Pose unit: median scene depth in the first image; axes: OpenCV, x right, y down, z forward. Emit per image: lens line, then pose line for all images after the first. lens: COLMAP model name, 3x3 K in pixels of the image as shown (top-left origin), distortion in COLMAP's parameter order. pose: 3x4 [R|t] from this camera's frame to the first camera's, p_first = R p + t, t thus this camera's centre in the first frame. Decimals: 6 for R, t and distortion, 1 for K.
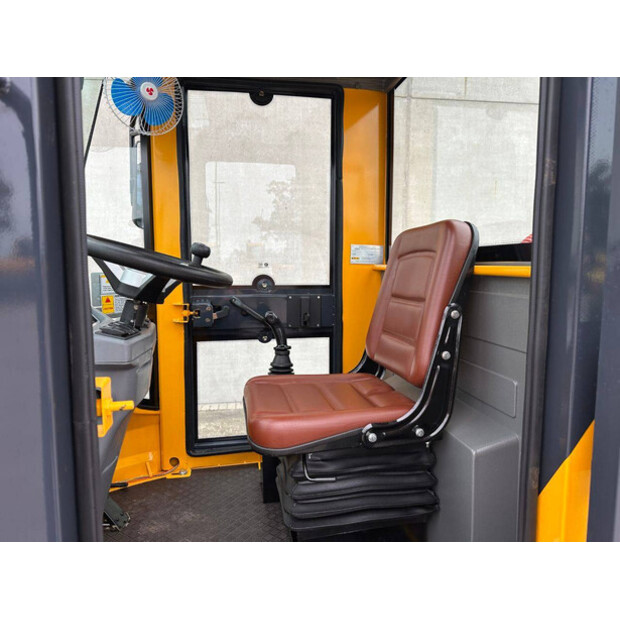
lens RADIAL K [[458.6, 0, 309.4], [0, 458.6, 306.5], [0, 0, 1]] dist [0.060412, -0.041425]
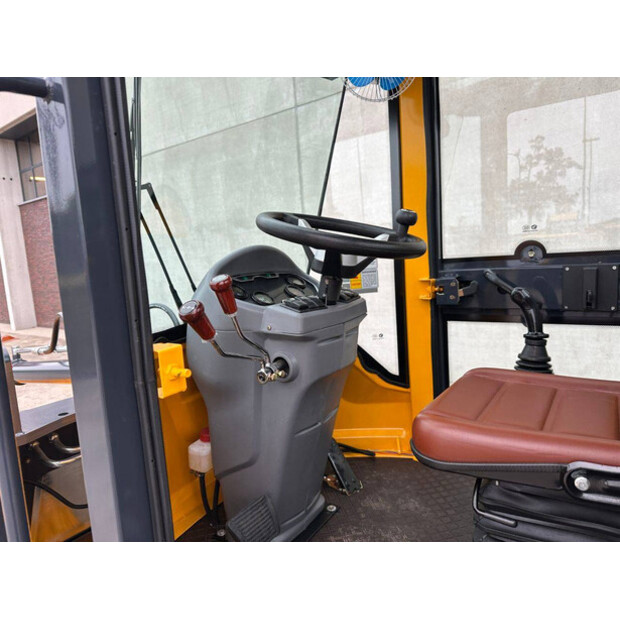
lens RADIAL K [[458.6, 0, 309.0], [0, 458.6, 313.9], [0, 0, 1]] dist [0.060412, -0.041425]
pose [[0.707702, 0.048366, -0.704853, 0.215083], [-0.002416, 0.997814, 0.066042, 0.003923], [0.706507, -0.045036, 0.706272, 0.191454]]
